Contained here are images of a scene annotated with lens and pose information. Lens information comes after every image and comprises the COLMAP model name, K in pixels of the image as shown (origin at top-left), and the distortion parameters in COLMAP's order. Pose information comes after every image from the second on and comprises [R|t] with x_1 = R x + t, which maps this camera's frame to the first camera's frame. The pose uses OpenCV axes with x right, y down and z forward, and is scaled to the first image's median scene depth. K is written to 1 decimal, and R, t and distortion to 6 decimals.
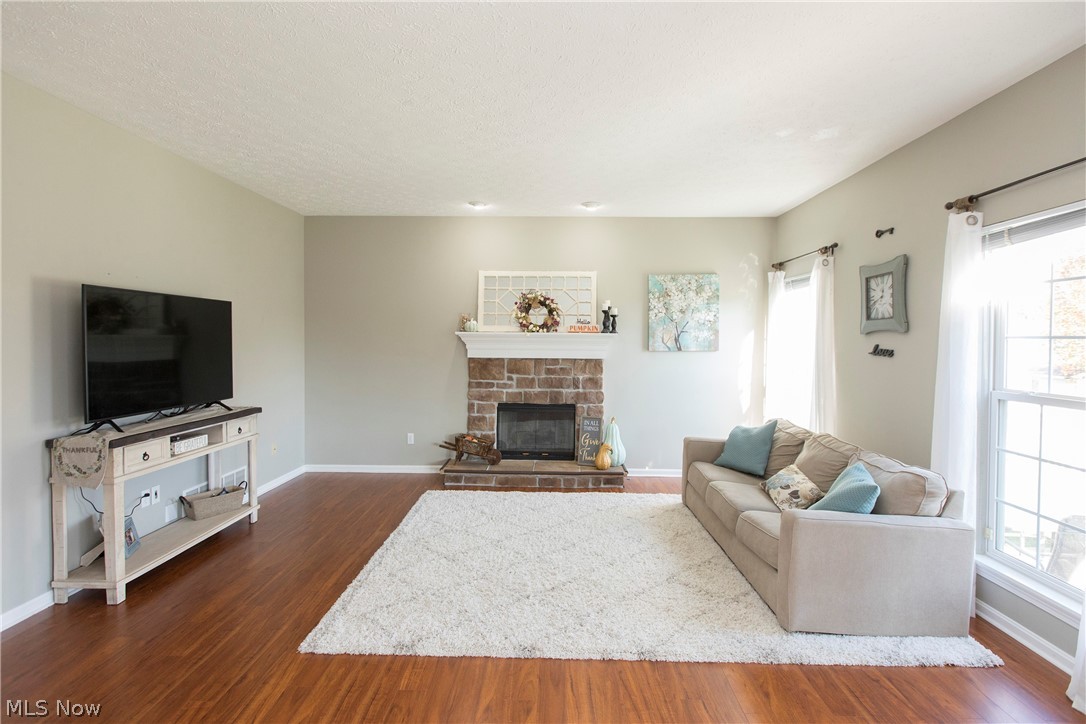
lens RADIAL K [[528.6, 0, 508.5], [0, 528.6, 349.8], [0, 0, 1]] dist [0.001023, -0.000011]
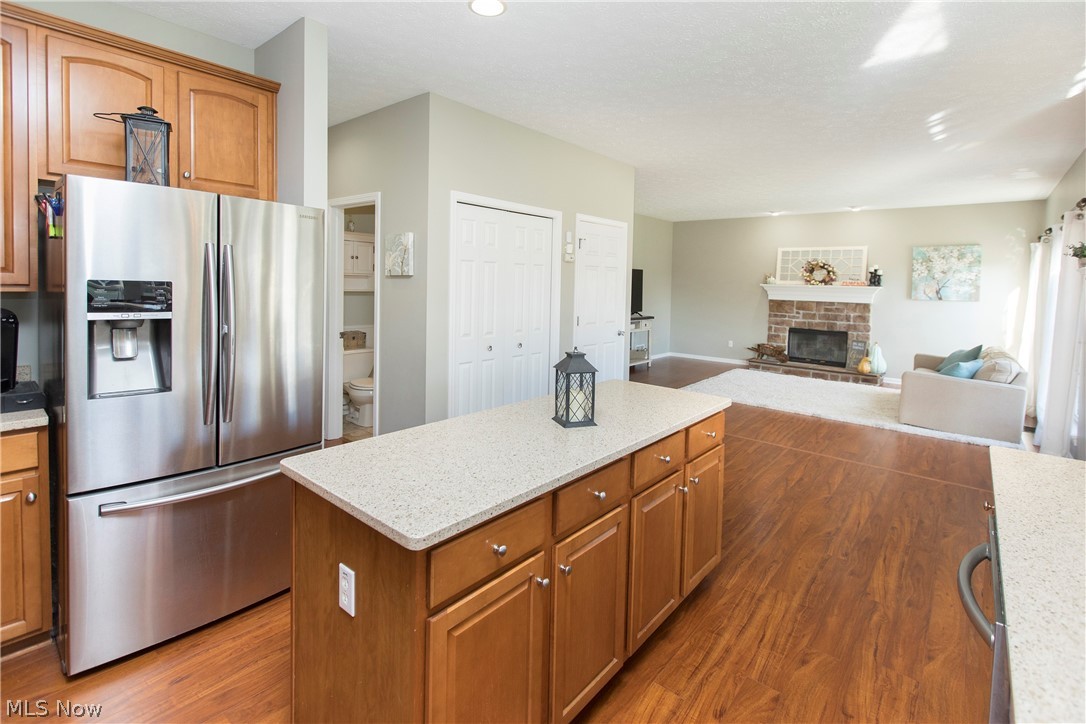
lens RADIAL K [[507.6, 0, 462.0], [0, 507.6, 294.1], [0, 0, 1]] dist [0.000574, -0.006359]
pose [[0.751726, 0.030329, -0.658778, 0.258310], [-0.031050, 0.999462, 0.010582, 0.011743], [0.658744, 0.012501, 0.752263, -0.888707]]
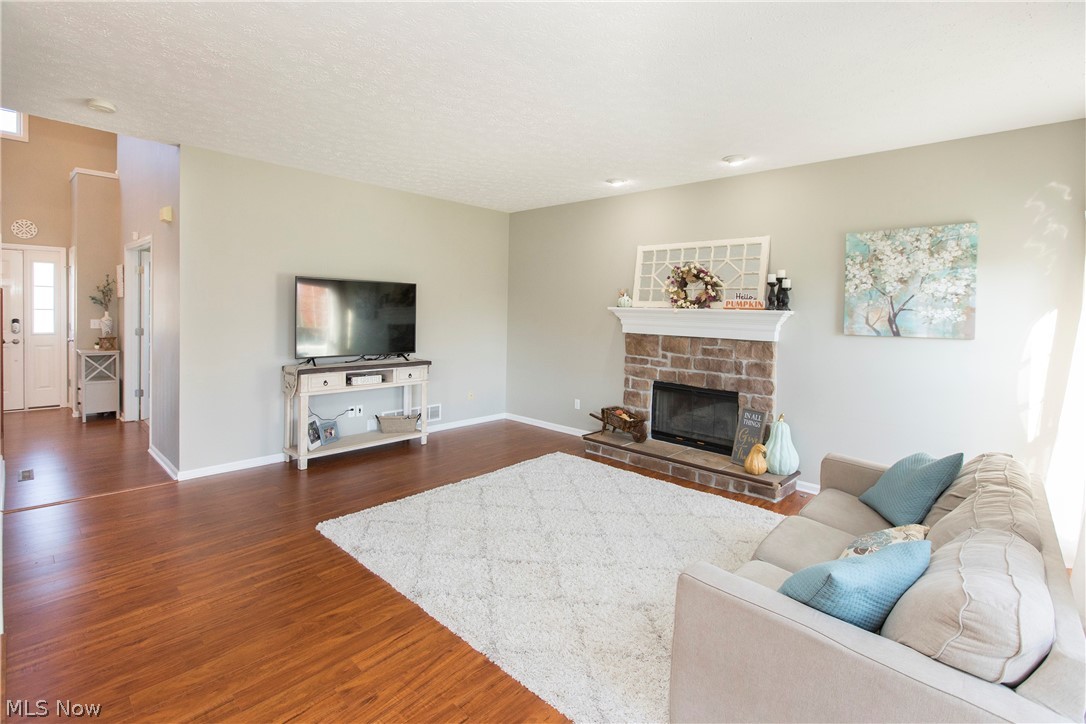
lens RADIAL K [[476.6, 0, 513.5], [0, 476.6, 320.2], [0, 0, 1]] dist [-0.000104, -0.001754]
pose [[0.735619, 0.026351, -0.676883, 0.388188], [-0.032511, 0.999465, 0.003577, -0.005381], [0.676615, 0.019375, 0.736082, 0.183379]]
